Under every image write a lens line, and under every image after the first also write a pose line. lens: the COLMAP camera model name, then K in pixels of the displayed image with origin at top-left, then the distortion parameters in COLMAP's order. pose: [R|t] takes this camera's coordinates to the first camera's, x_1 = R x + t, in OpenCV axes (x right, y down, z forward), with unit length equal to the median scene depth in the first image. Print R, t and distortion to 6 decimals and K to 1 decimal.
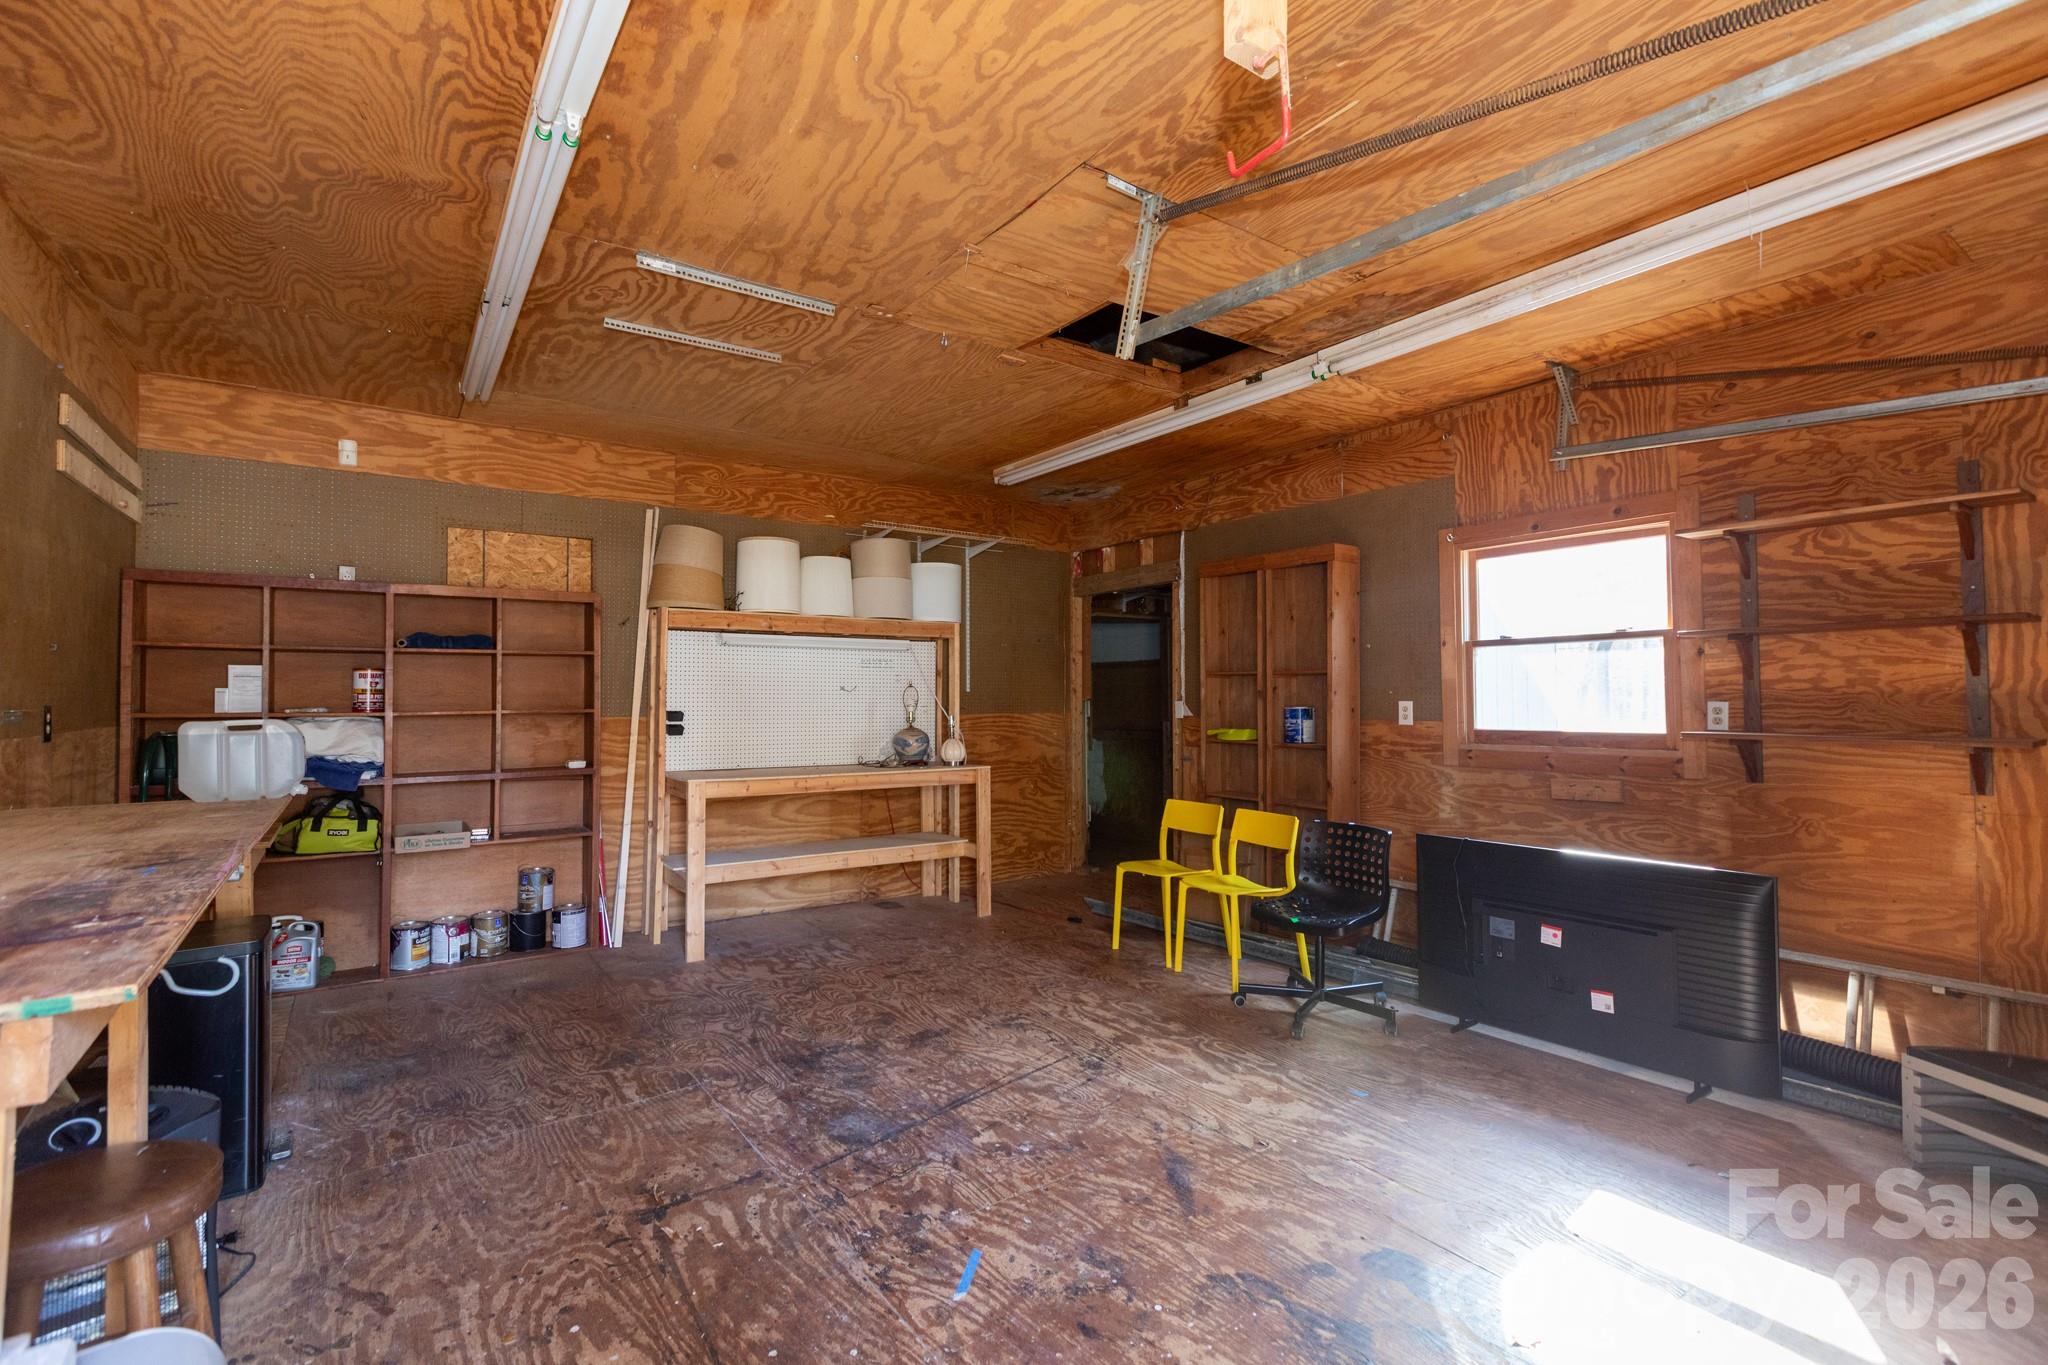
lens RADIAL K [[922.3, 0, 1021.4], [0, 922.3, 680.9], [0, 0, 1]] dist [0.001179, 0.000620]
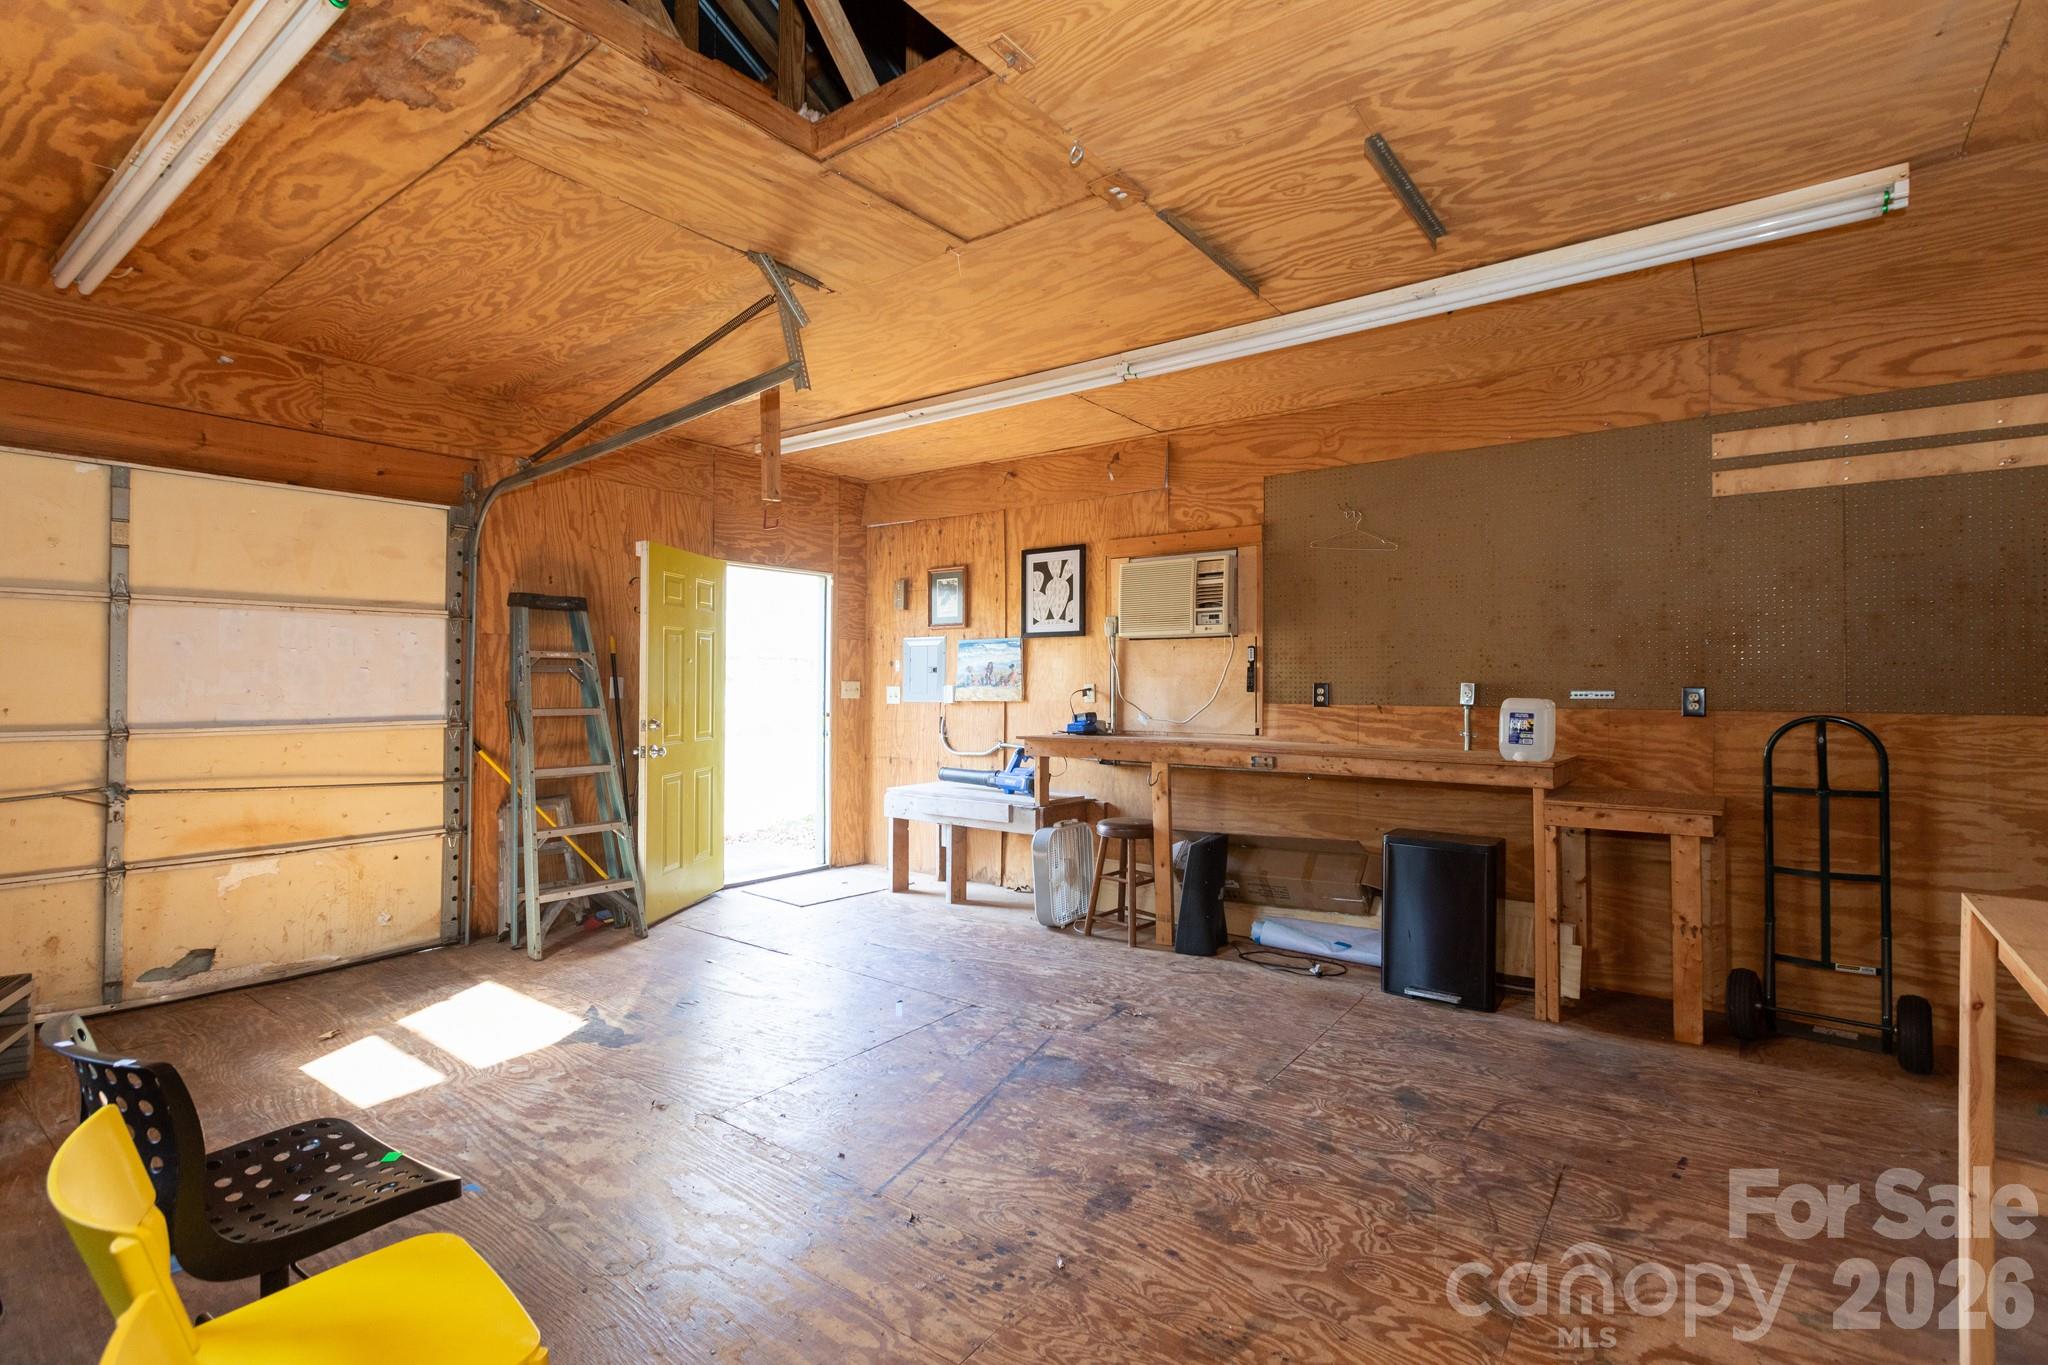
lens RADIAL K [[922.3, 0, 1028.3], [0, 922.3, 678.1], [0, 0, 1]] dist [0.001179, 0.000620]
pose [[-0.946792, -0.005502, -0.321799, 0.176986], [0.000522, 0.999826, -0.018633, 0.047018], [0.321846, -0.017810, -0.946625, 1.795933]]
